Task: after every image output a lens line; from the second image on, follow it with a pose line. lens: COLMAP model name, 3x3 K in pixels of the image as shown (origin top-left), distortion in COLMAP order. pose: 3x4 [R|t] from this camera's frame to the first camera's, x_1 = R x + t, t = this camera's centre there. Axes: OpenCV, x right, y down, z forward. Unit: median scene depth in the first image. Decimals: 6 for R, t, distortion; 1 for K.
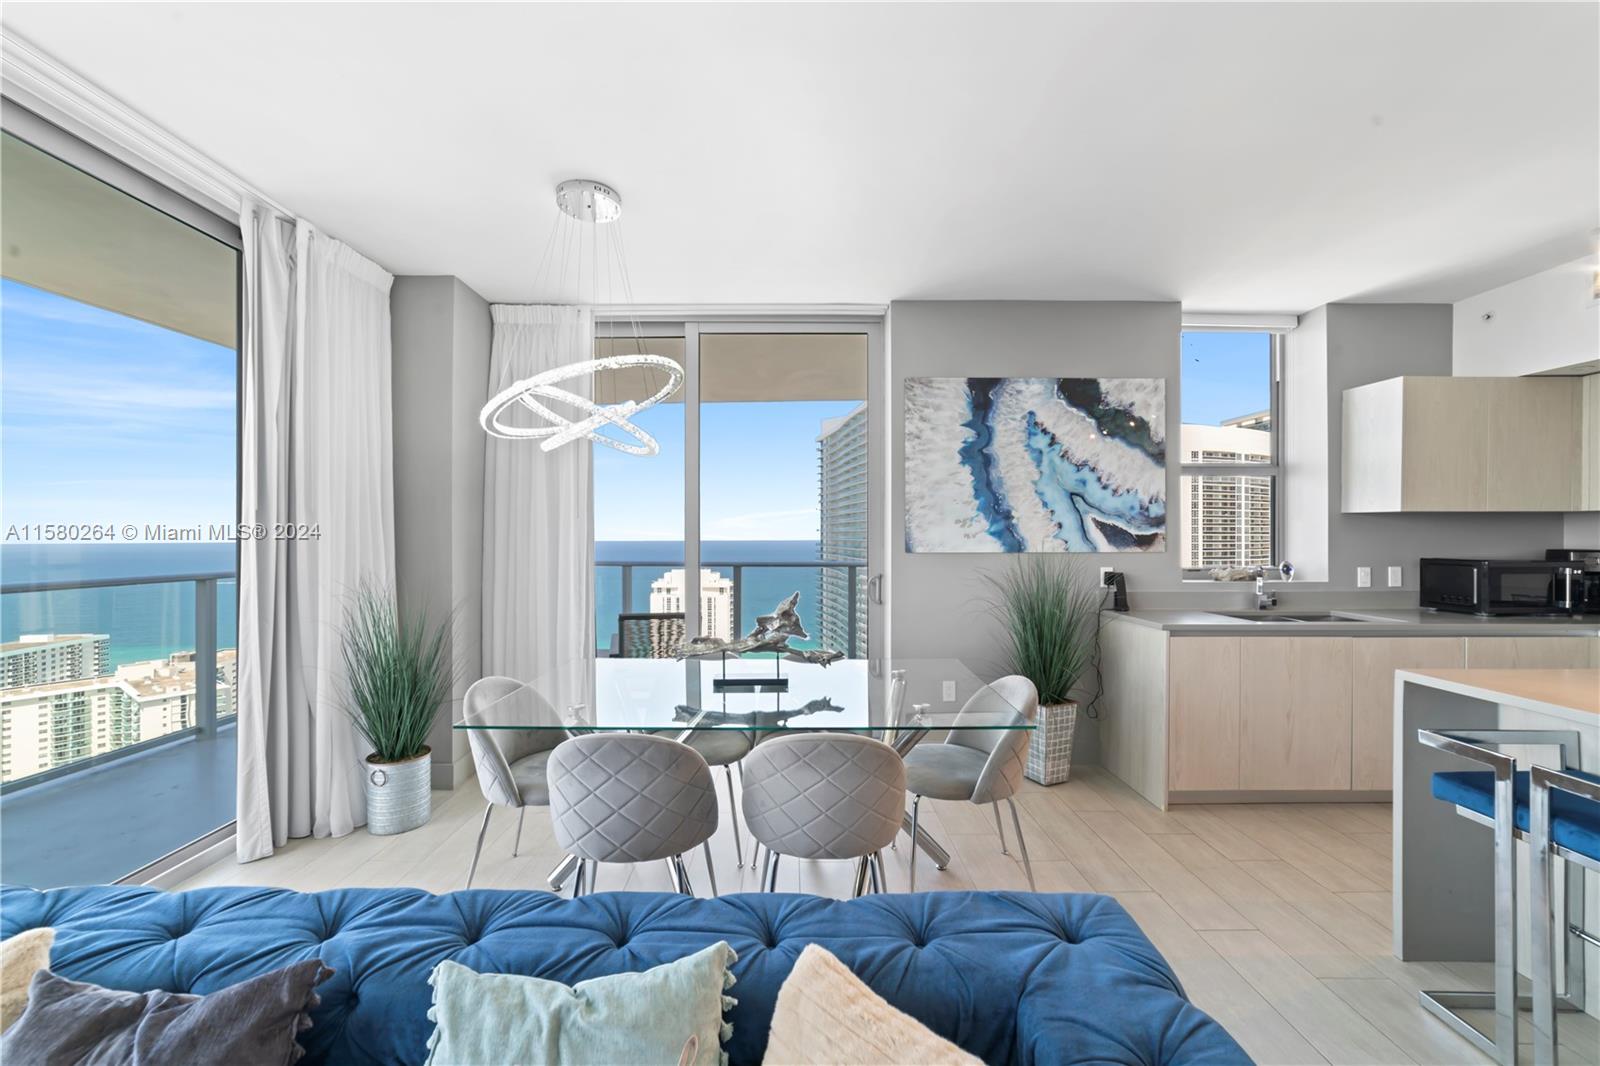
lens RADIAL K [[619.4, 0, 795.3], [0, 619.4, 535.0], [0, 0, 1]] dist [-0.023587, 0.010094]
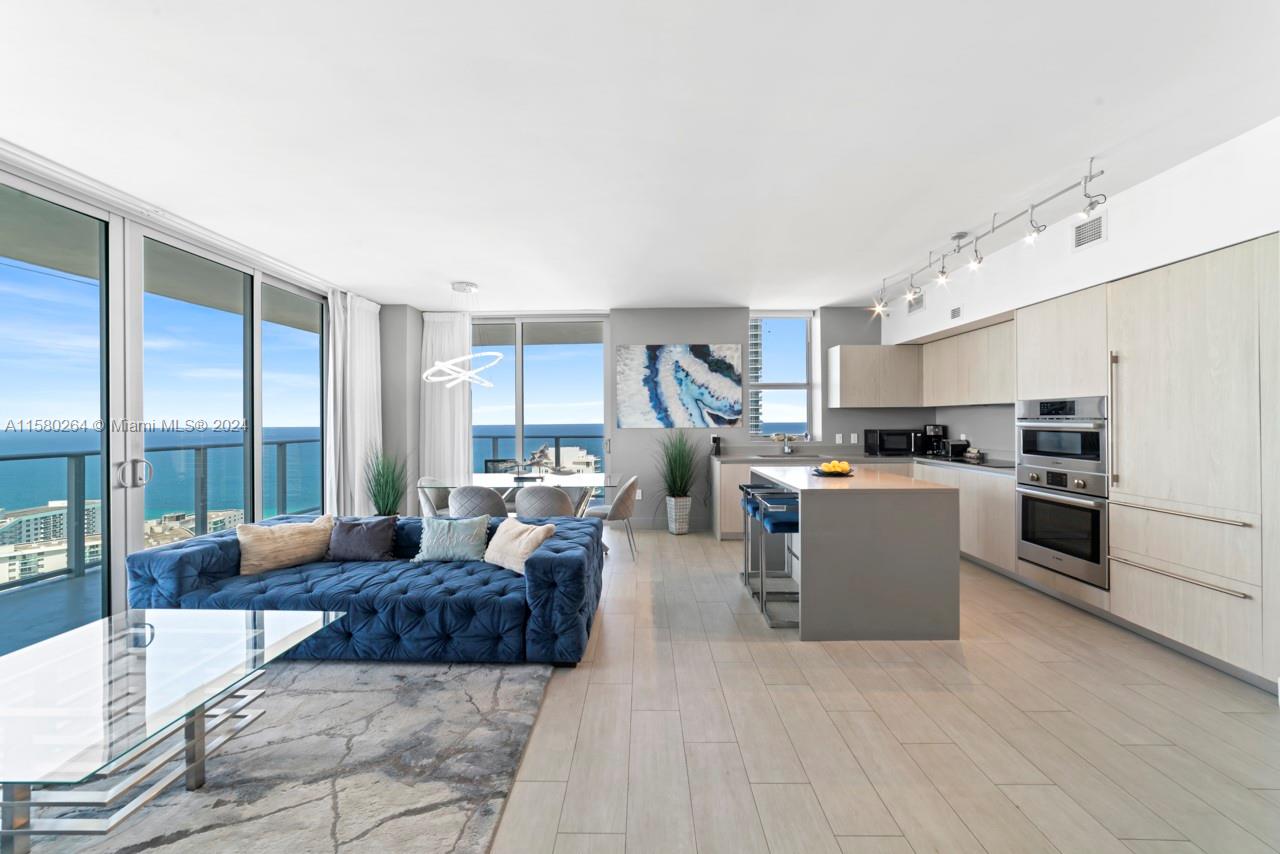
lens RADIAL K [[493.2, 0, 635.8], [0, 493.2, 417.4], [0, 0, 1]] dist [-0.021302, 0.008314]
pose [[0.999718, -0.006143, -0.022945, 0.280223], [0.006011, 0.999965, -0.005822, 0.002194], [0.022980, 0.005682, 0.999720, -0.681595]]
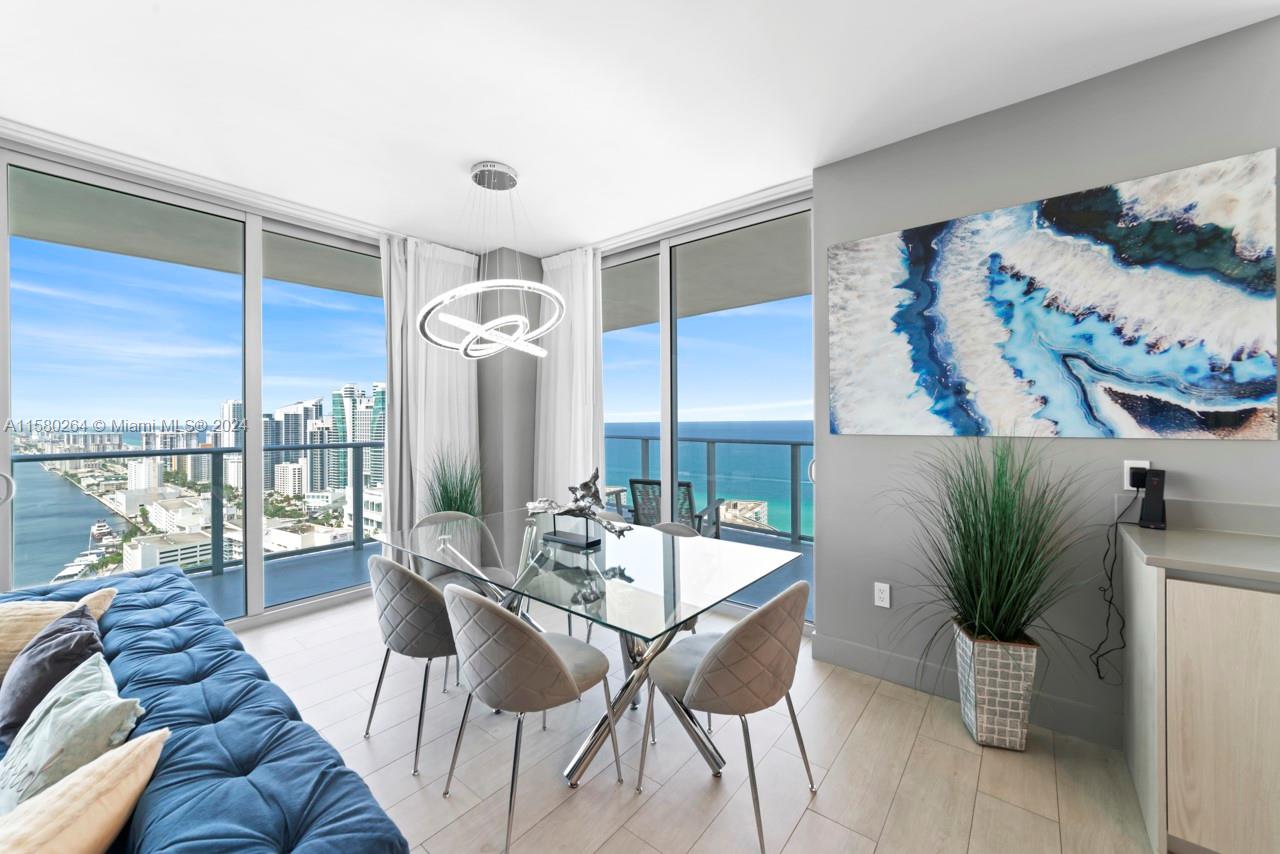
lens RADIAL K [[493.2, 0, 635.8], [0, 493.2, 417.4], [0, 0, 1]] dist [-0.021302, 0.008314]
pose [[0.771800, -0.005592, -0.635840, 0.423151], [0.005663, 0.999982, -0.001921, 0.003141], [0.635840, -0.002118, 0.771818, 0.242831]]
